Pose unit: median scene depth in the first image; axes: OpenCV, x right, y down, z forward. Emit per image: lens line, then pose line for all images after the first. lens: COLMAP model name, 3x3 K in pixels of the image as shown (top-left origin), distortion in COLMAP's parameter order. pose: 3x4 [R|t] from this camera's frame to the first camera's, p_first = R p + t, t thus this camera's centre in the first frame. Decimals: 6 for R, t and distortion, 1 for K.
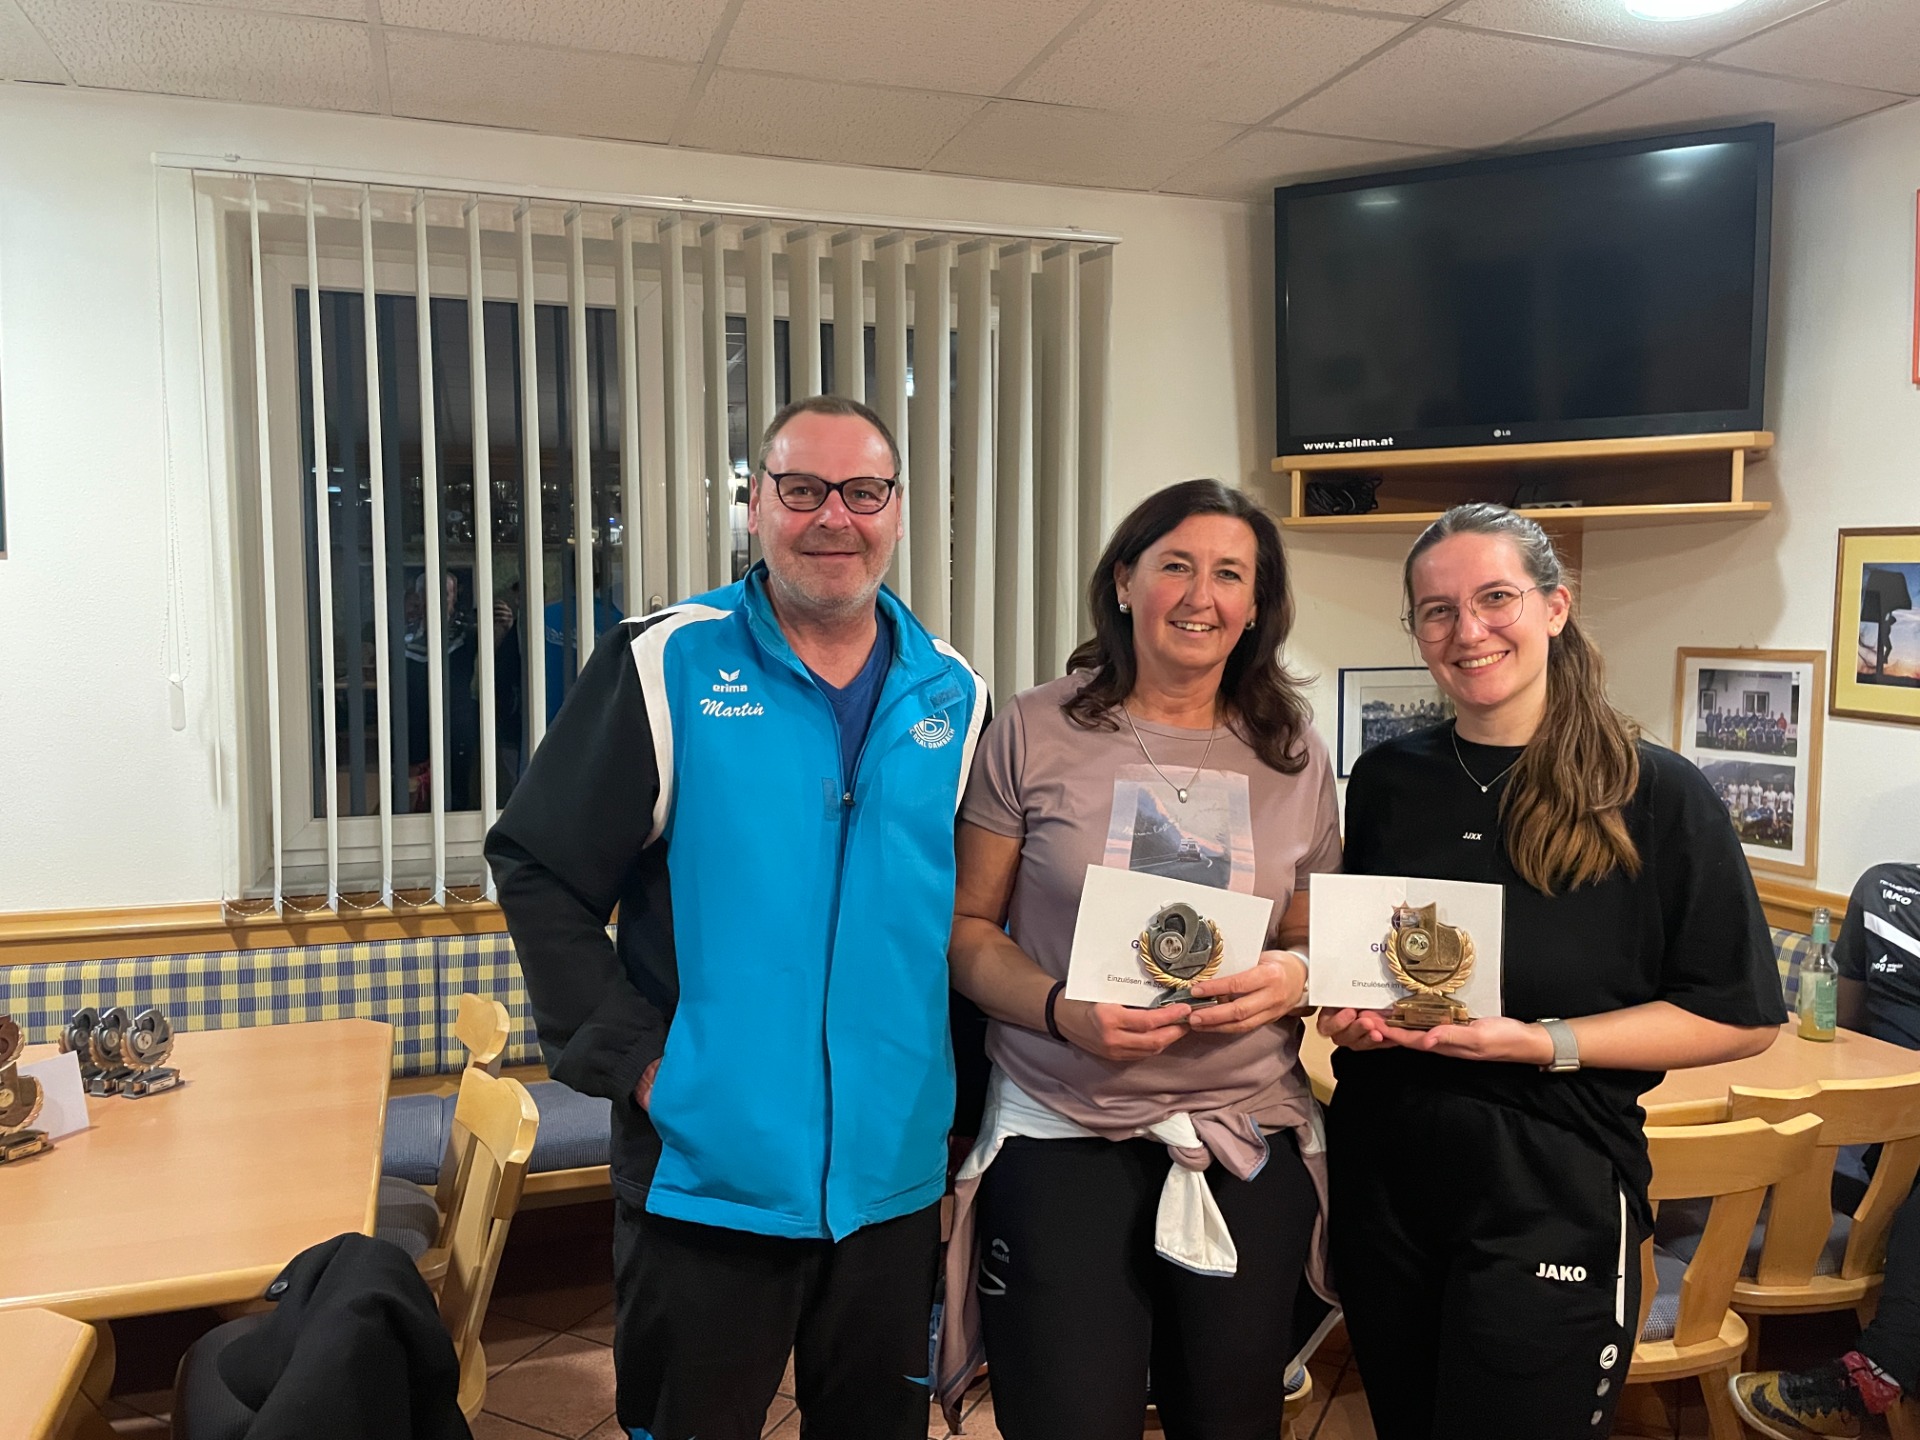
lens RADIAL K [[1461.7, 0, 956.6], [0, 1461.7, 720.5], [0, 0, 1]] dist [0.085363, -0.106222]
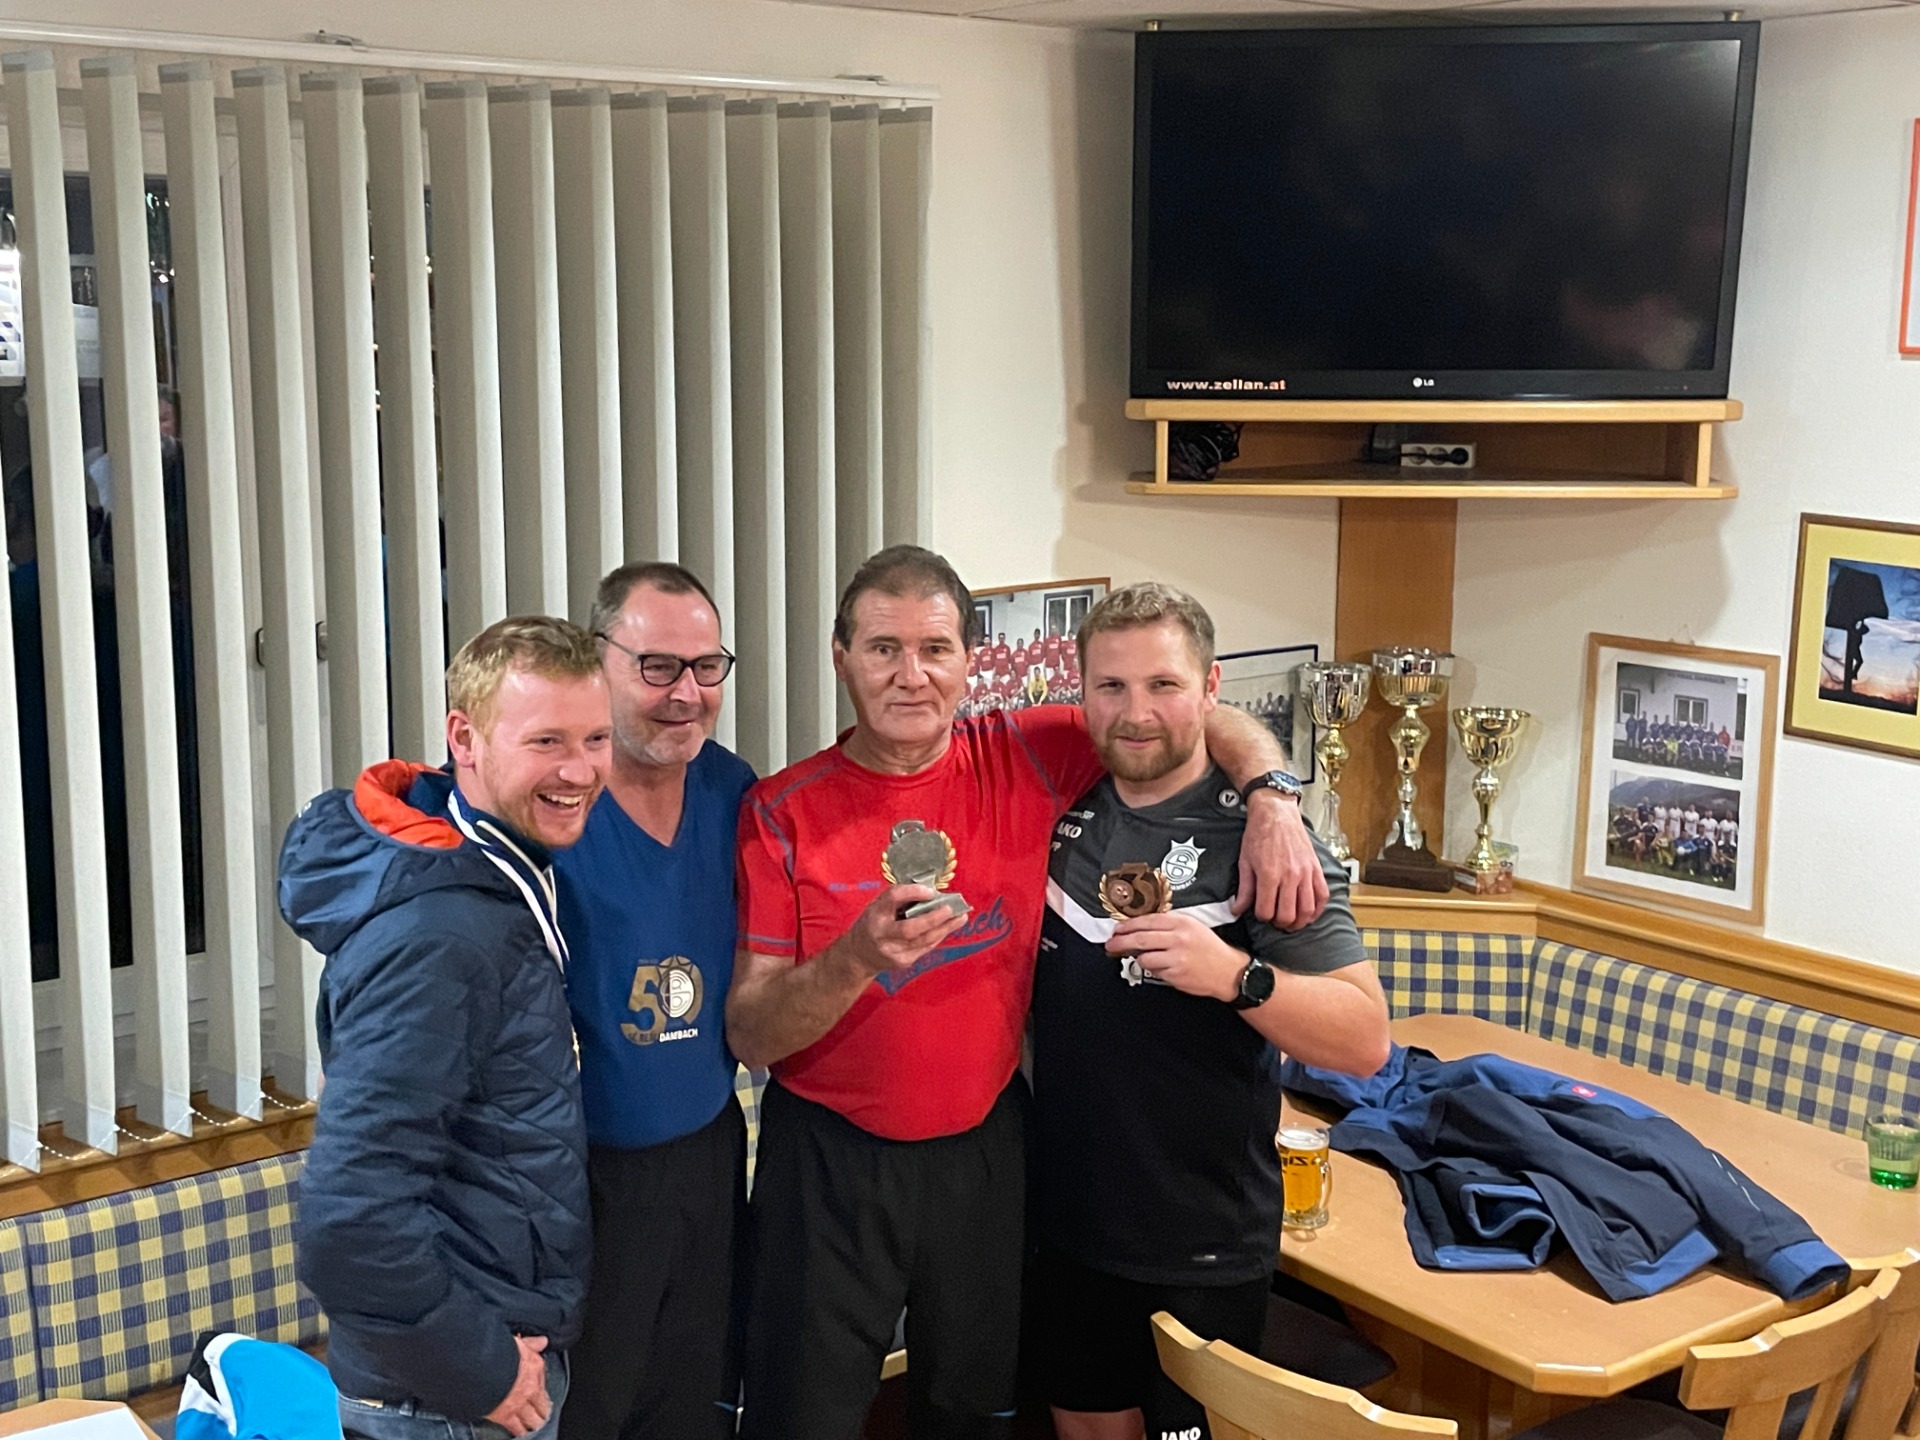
lens RADIAL K [[2300.8, 0, 947.1], [0, 2300.8, 703.8], [0, 0, 1]] dist [0.064423, 0.000000]
pose [[0.941503, -0.055205, 0.332454, -0.273650], [0.023452, 0.994833, 0.098779, -0.152212], [-0.336189, -0.085204, 0.937932, -0.060058]]
